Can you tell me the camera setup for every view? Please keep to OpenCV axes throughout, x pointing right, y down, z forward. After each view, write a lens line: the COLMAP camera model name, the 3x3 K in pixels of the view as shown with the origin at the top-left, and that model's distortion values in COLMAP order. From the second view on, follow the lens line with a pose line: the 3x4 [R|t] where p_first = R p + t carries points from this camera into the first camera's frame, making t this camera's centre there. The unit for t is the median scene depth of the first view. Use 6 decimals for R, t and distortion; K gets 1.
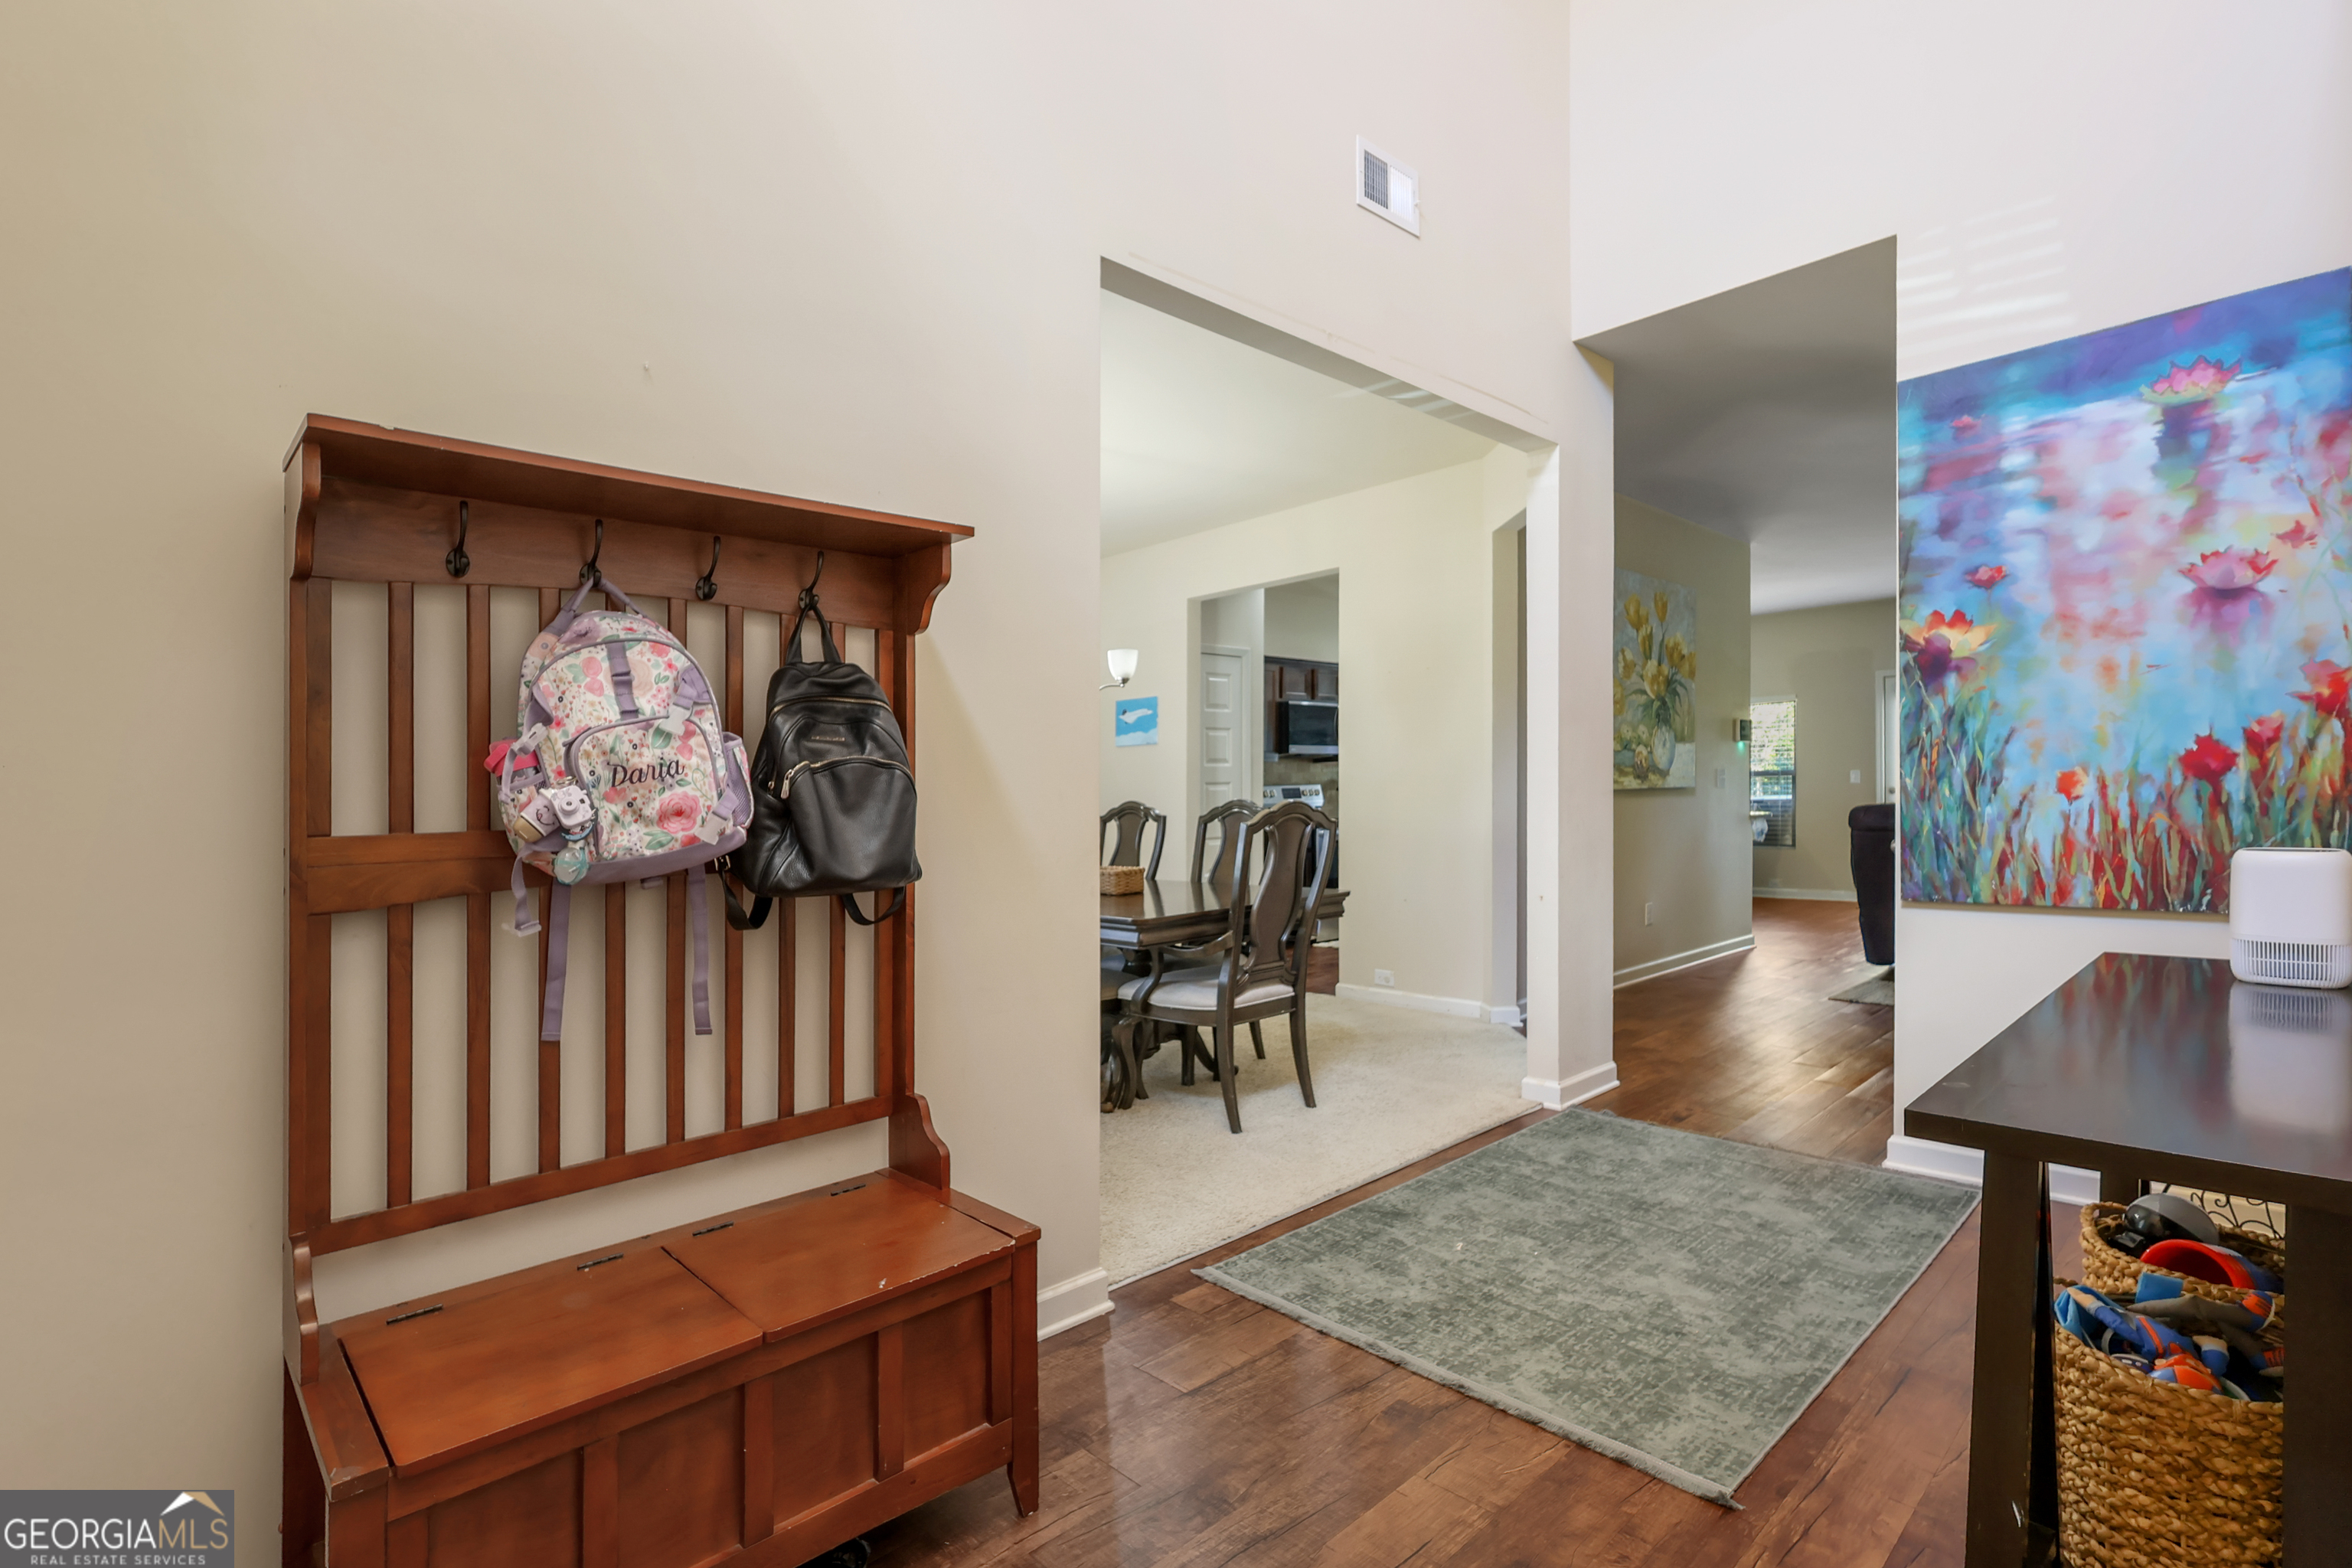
lens RADIAL K [[1111.1, 0, 1160.7], [0, 1111.1, 783.2], [0, 0, 1]] dist [-0.001242, 0.000687]
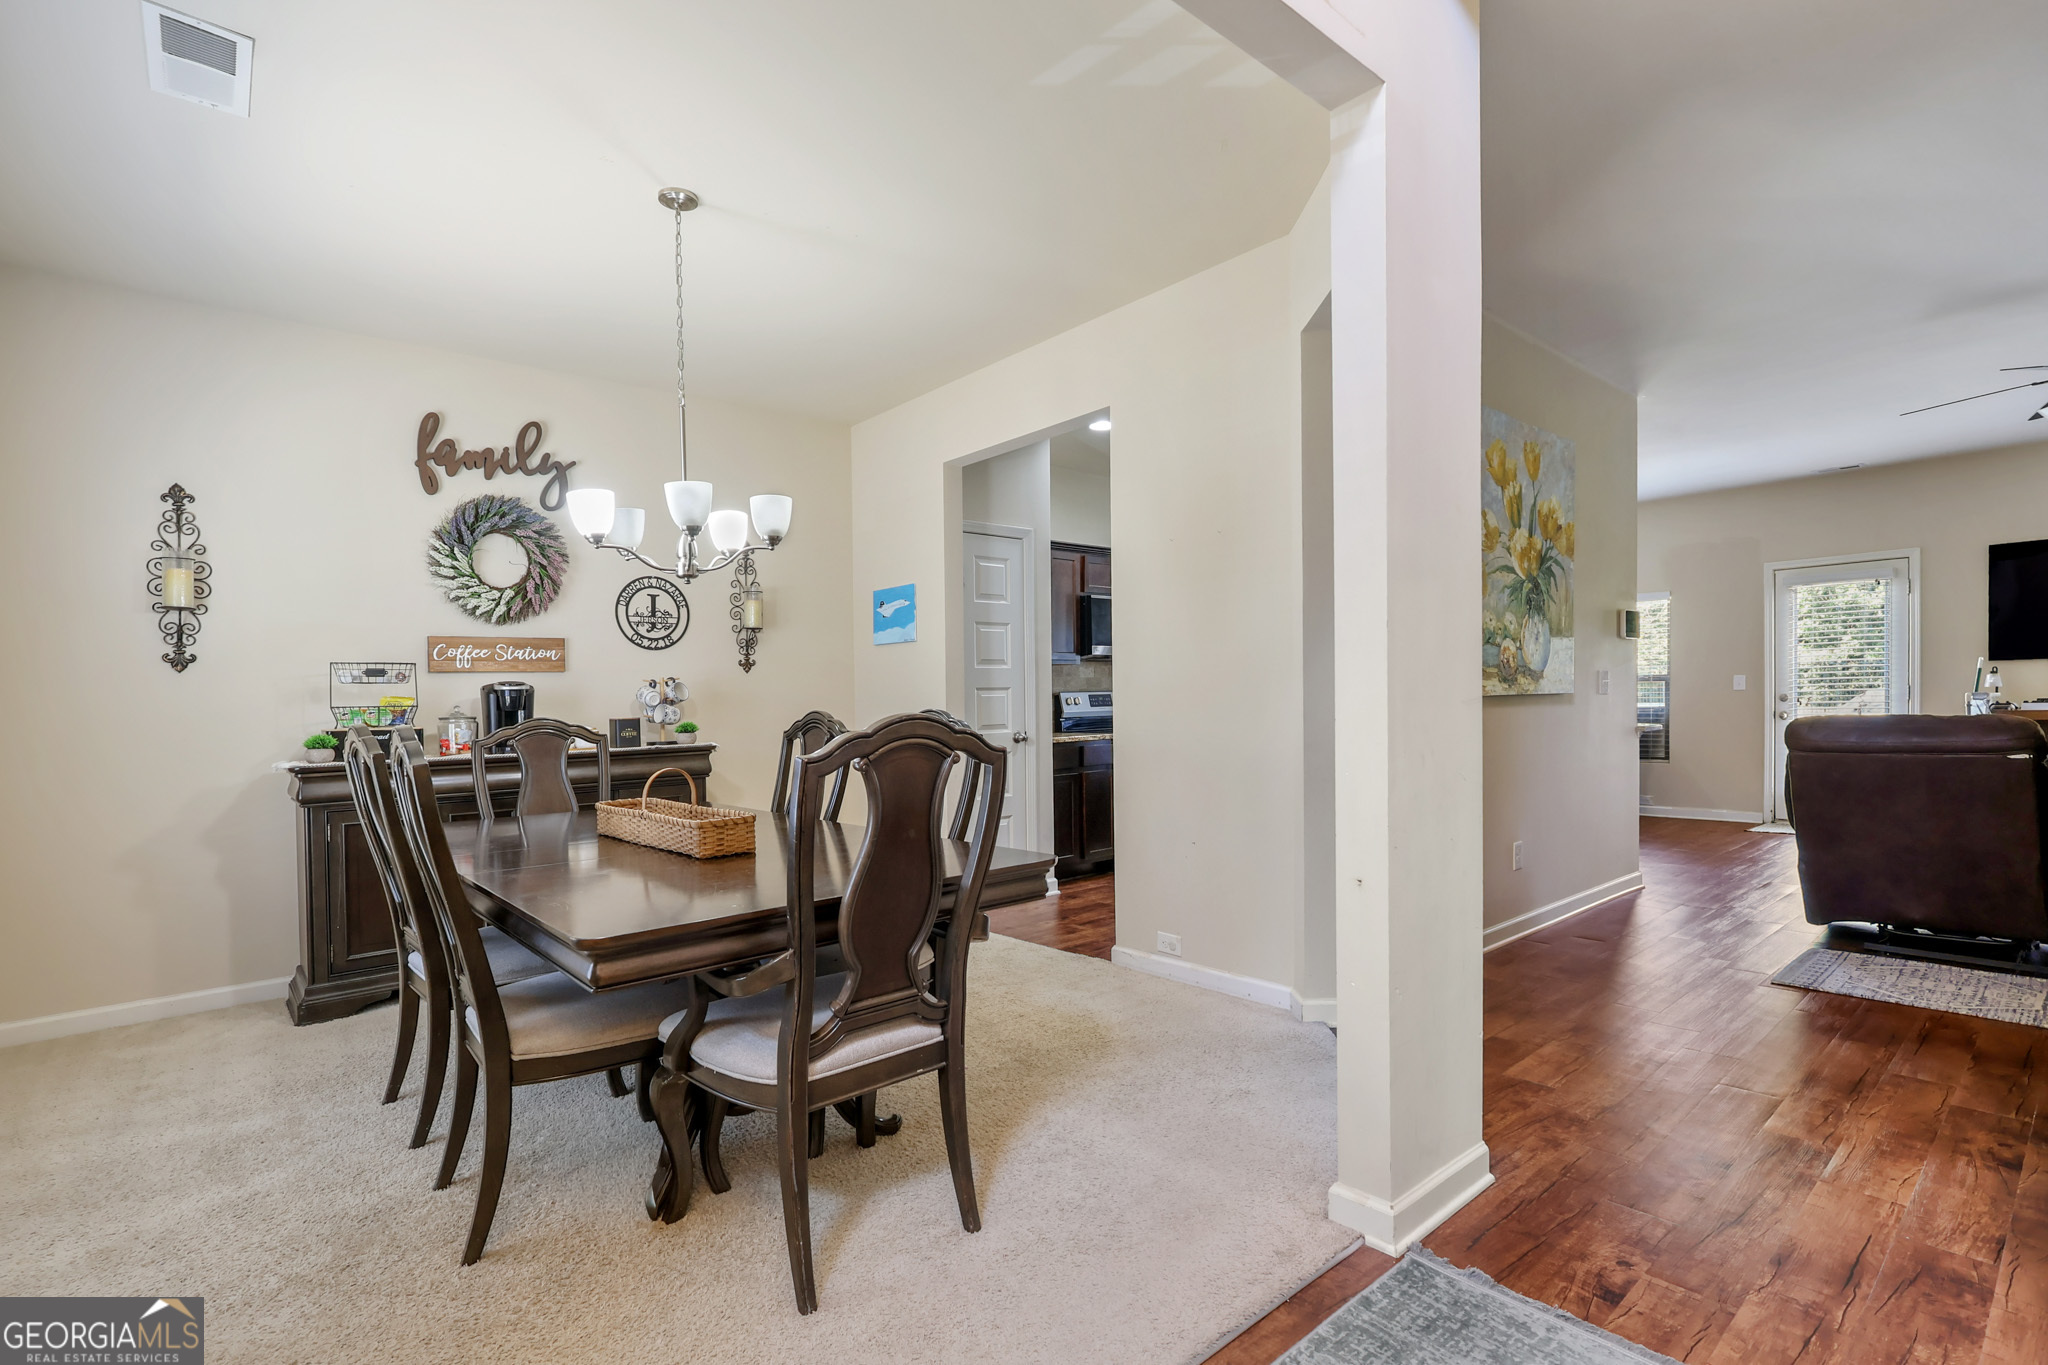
lens RADIAL K [[967.5, 0, 1038.6], [0, 967.5, 681.0], [0, 0, 1]] dist [-0.001242, 0.000687]
pose [[0.999733, 0.000432, -0.023083, 0.123361], [-0.000678, 0.999943, -0.010612, 0.002435], [0.023077, 0.010625, 0.999677, 0.324189]]
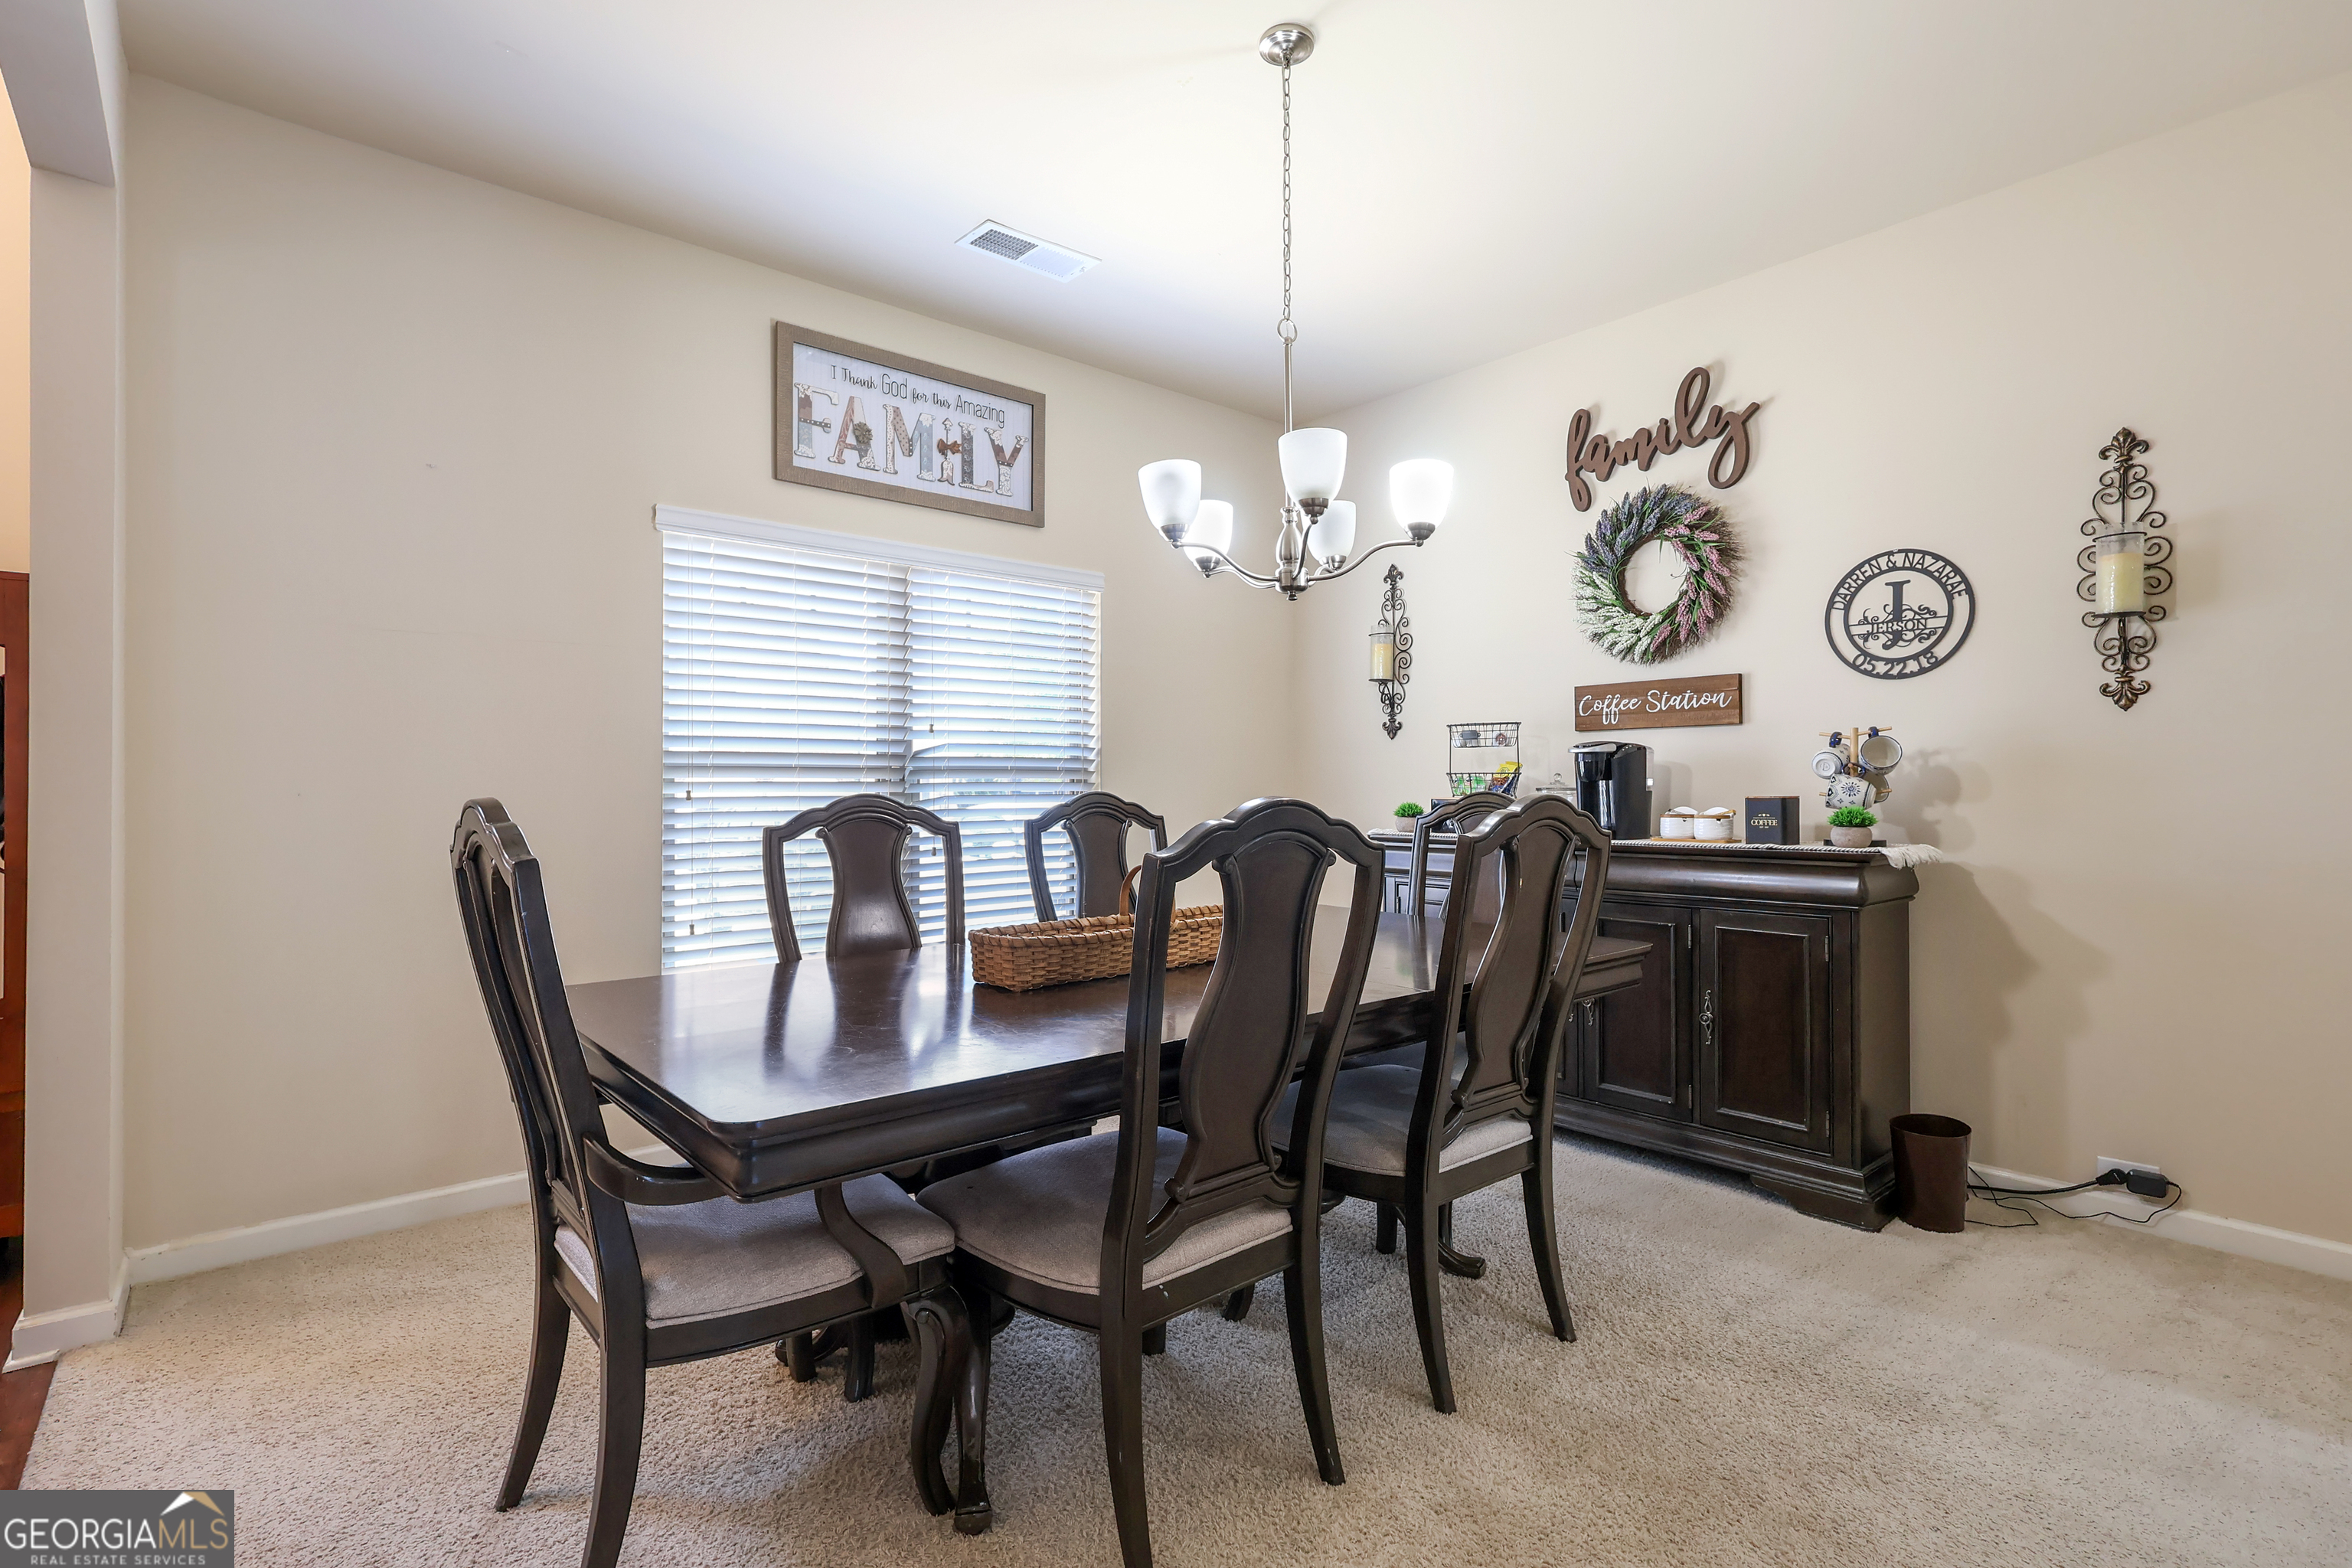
lens RADIAL K [[1111.1, 0, 1189.5], [0, 1111.1, 729.7], [0, 0, 1]] dist [-0.001242, 0.000687]
pose [[-0.031001, -0.025282, -0.999200, 0.294554], [0.011472, 0.999605, -0.025648, 0.002039], [0.999454, -0.012258, -0.030699, 0.740026]]
